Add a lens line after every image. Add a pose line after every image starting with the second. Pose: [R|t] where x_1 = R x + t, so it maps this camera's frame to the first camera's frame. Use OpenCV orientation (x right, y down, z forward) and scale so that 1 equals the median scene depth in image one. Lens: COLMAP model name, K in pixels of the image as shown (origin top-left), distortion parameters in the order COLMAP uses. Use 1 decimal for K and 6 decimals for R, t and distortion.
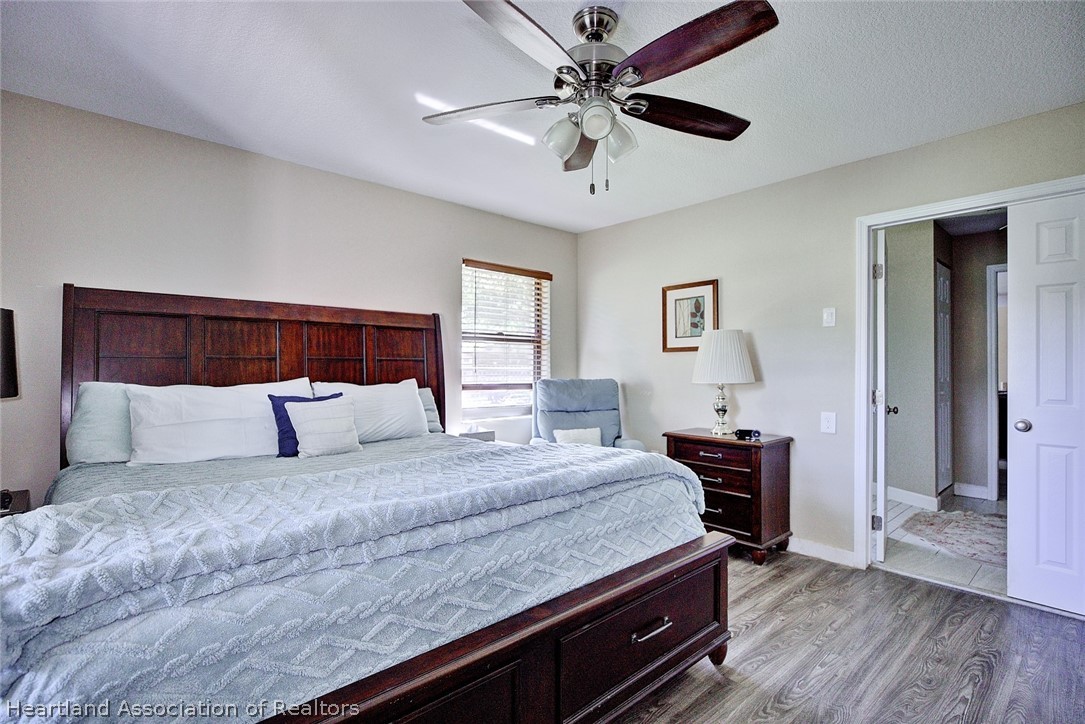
lens RADIAL K [[512.7, 0, 542.5], [0, 512.7, 362.0], [0, 0, 1]] dist [-0.001679, -0.000557]
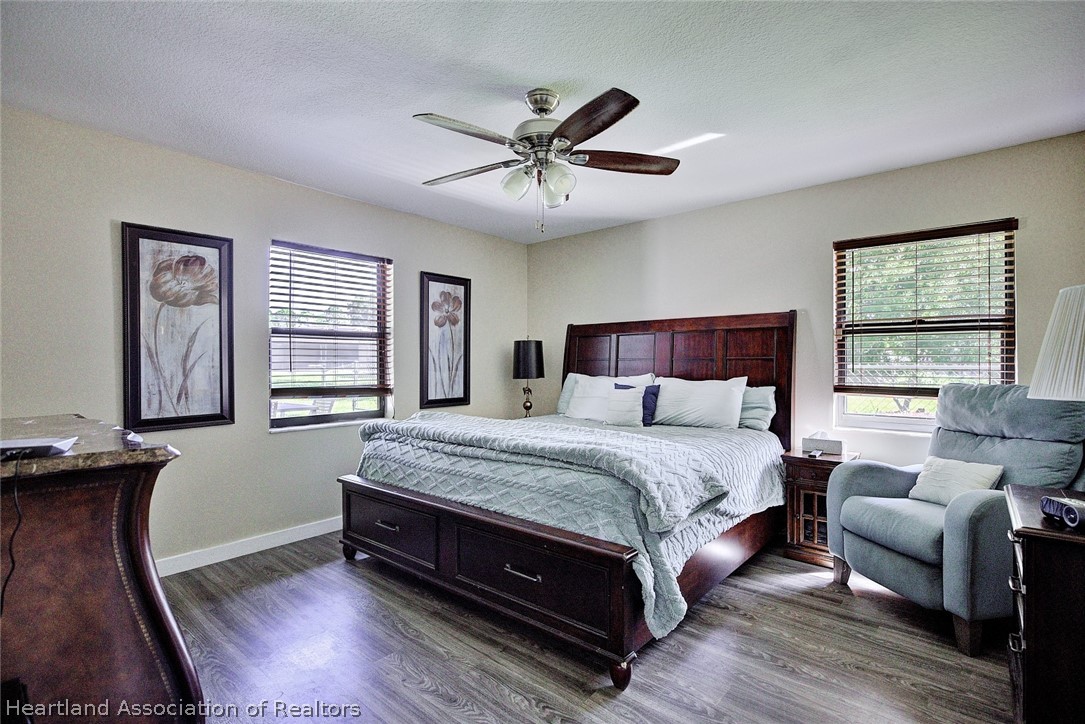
lens RADIAL K [[512.7, 0, 542.5], [0, 512.7, 362.0], [0, 0, 1]] dist [-0.001679, -0.000557]
pose [[0.125907, -0.006701, -0.992019, 0.703760], [0.008799, 0.999945, -0.005637, 0.004004], [0.992003, -0.008019, 0.125959, 0.425768]]
